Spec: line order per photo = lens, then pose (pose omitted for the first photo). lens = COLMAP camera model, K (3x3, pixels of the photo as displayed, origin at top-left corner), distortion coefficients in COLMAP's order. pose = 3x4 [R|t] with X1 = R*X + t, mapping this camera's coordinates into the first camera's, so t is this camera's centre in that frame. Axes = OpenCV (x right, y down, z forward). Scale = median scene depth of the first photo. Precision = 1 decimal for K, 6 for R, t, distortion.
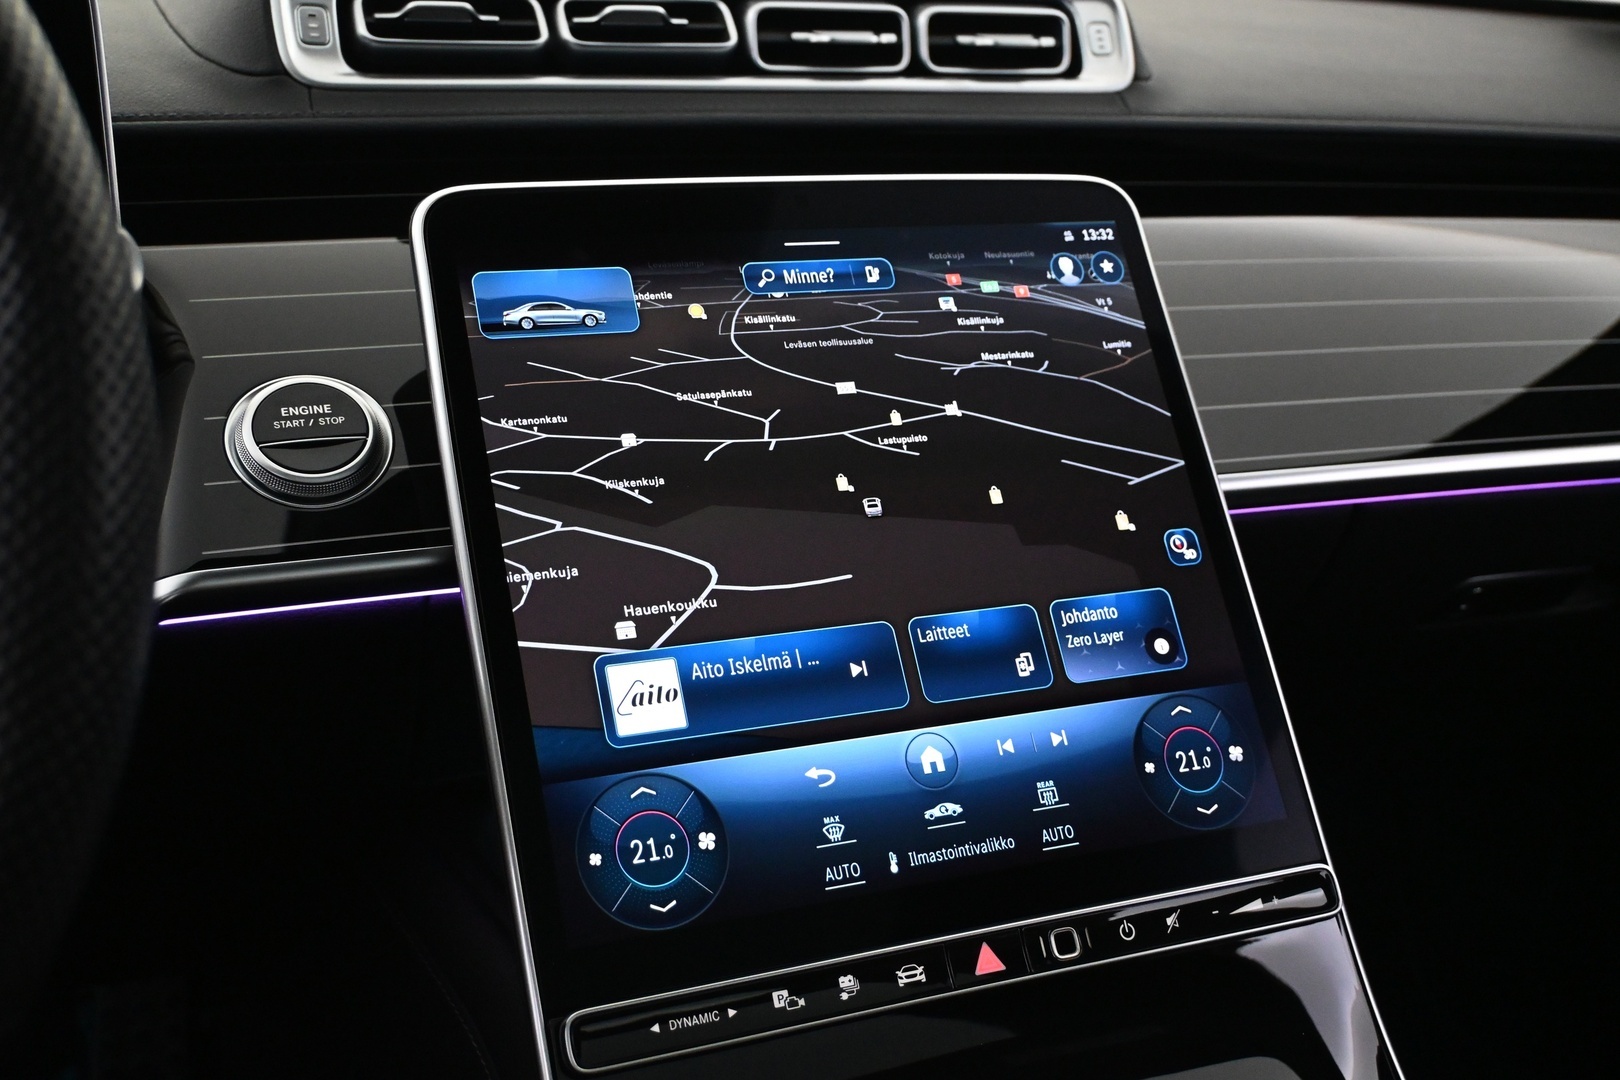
lens RADIAL K [[1684.9, 0, 808.0], [0, 1684.9, 547.4], [0, 0, 1]] dist [-0.031515, 0.000000]
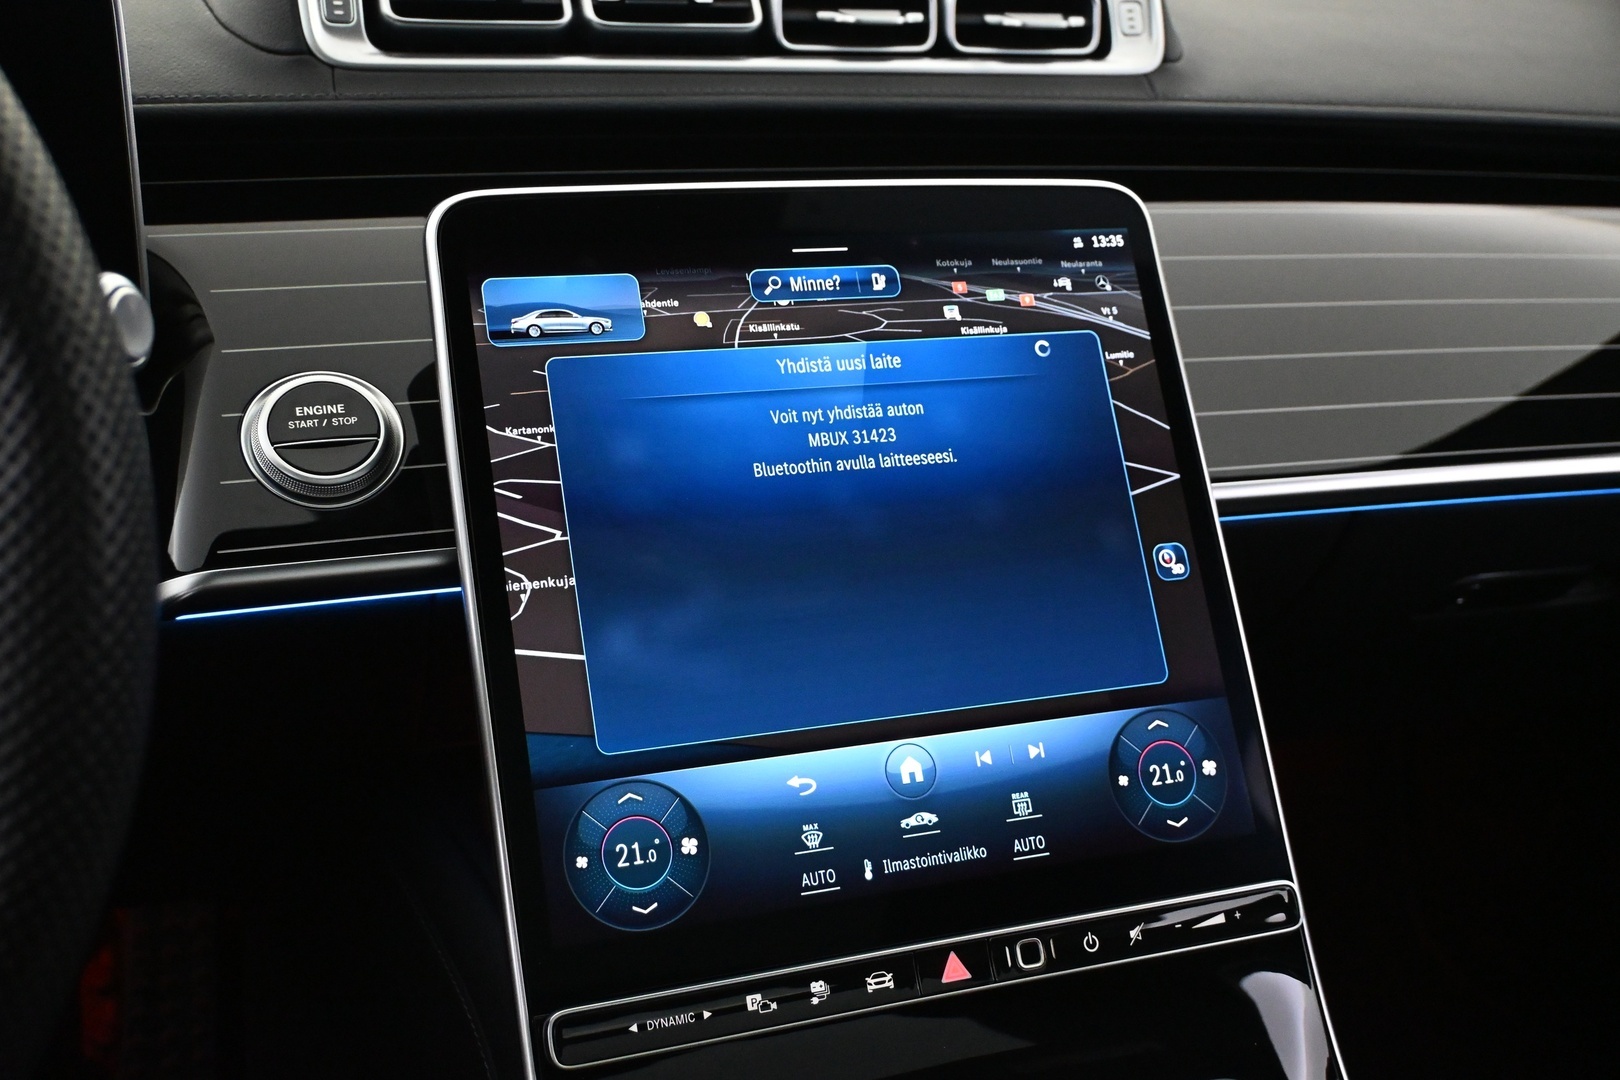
lens RADIAL K [[1684.9, 0, 814.3], [0, 1684.9, 535.9], [0, 0, 1]] dist [-0.031515, 0.000000]
pose [[0.998849, 0.040665, -0.025453, 0.032033], [-0.038403, 0.995743, 0.083793, -0.095403], [0.028752, -0.082719, 0.996158, -0.023892]]
